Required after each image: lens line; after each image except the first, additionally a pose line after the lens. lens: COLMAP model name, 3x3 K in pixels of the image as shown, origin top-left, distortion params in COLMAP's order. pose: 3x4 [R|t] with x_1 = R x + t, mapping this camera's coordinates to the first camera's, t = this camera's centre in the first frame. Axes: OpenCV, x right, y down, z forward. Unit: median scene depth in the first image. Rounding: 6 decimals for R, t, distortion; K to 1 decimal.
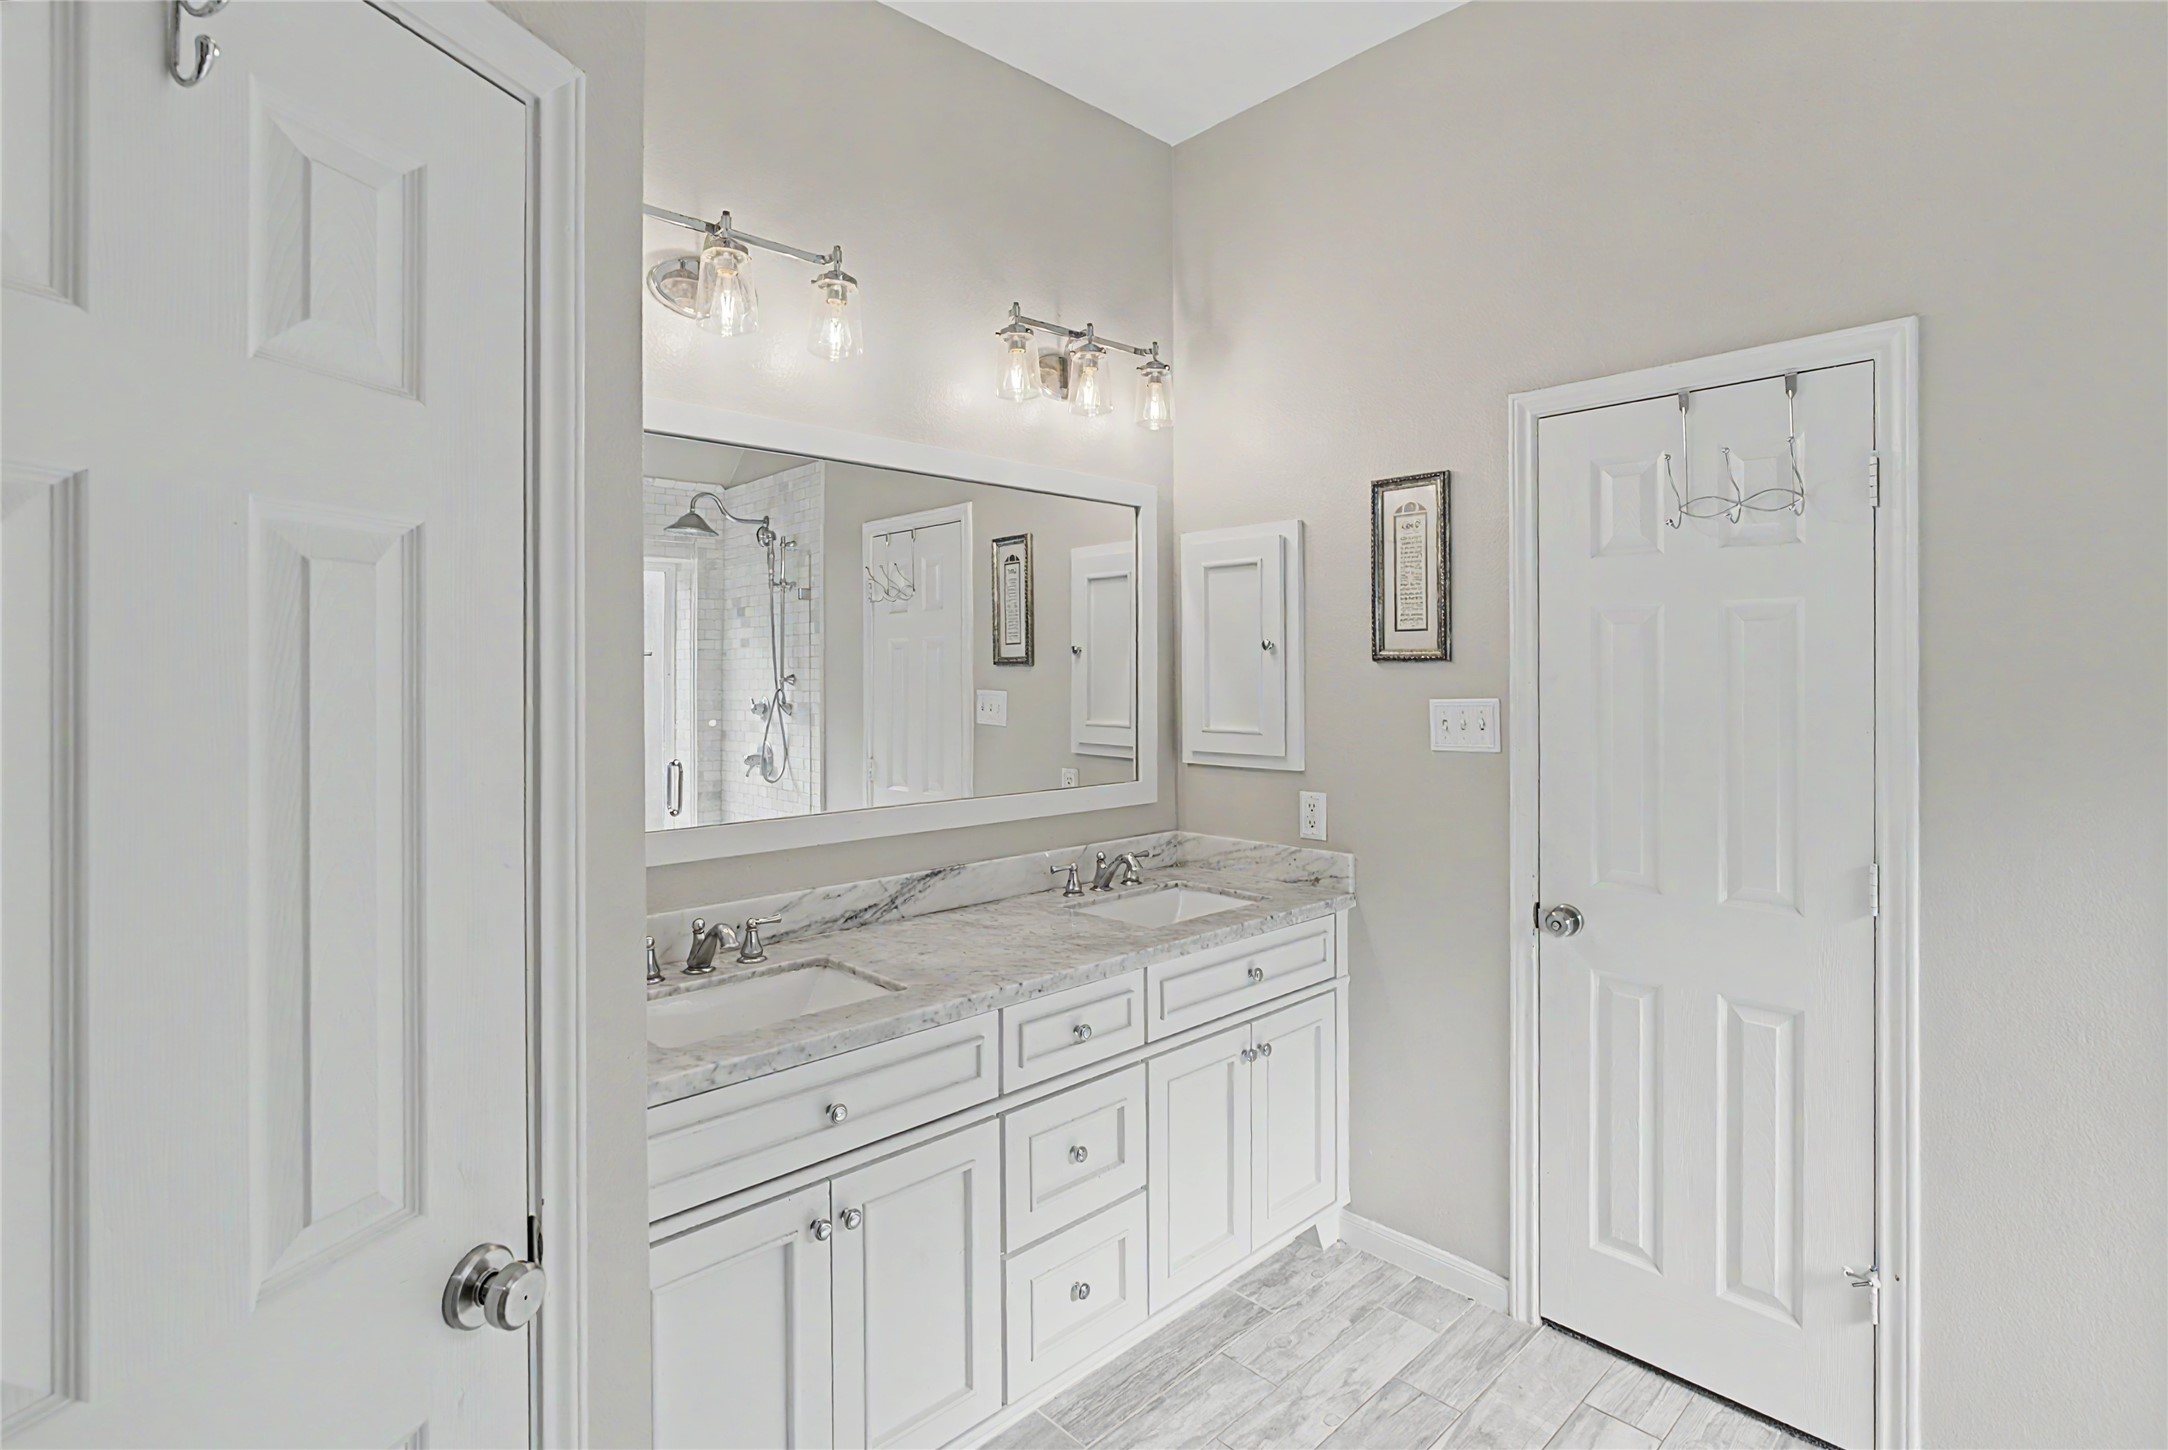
lens RADIAL K [[1020.0, 0, 1128.3], [0, 1020.0, 675.0], [0, 0, 1]] dist [-0.010751, 0.004848]
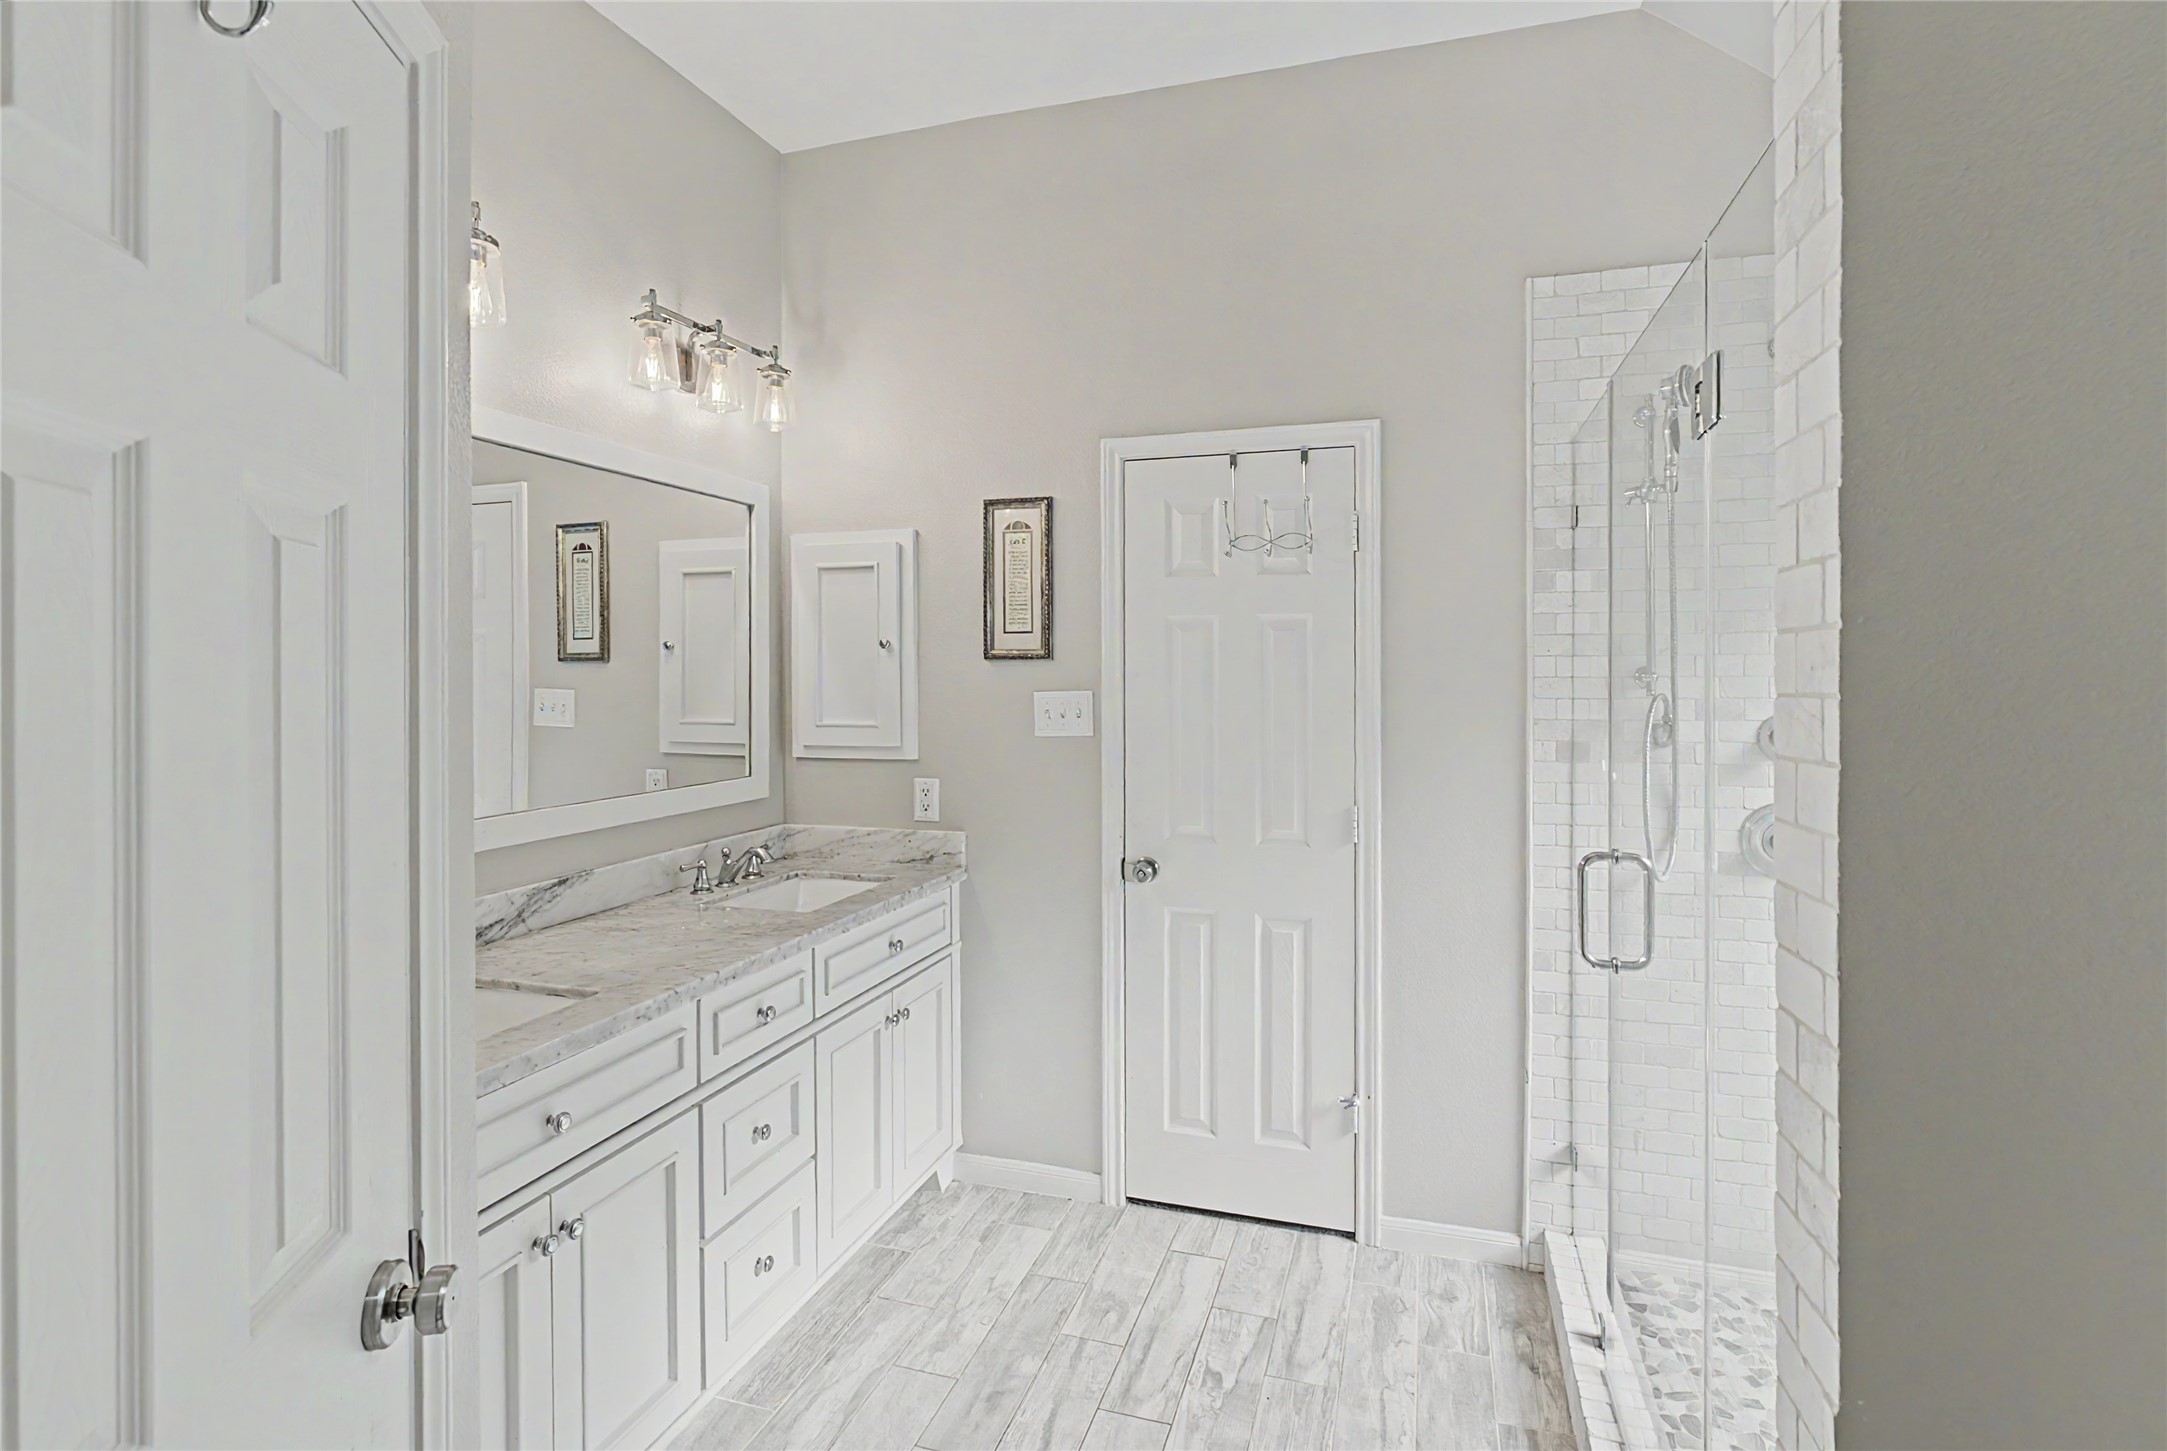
lens RADIAL K [[1019.6, 0, 1096.3], [0, 1019.6, 674.9], [0, 0, 1]] dist [-0.010751, 0.004848]
pose [[0.883561, -0.000995, 0.468314, -0.206894], [0.000939, 0.999999, 0.000353, 0.004166], [-0.468314, 0.000128, 0.883562, -0.065419]]
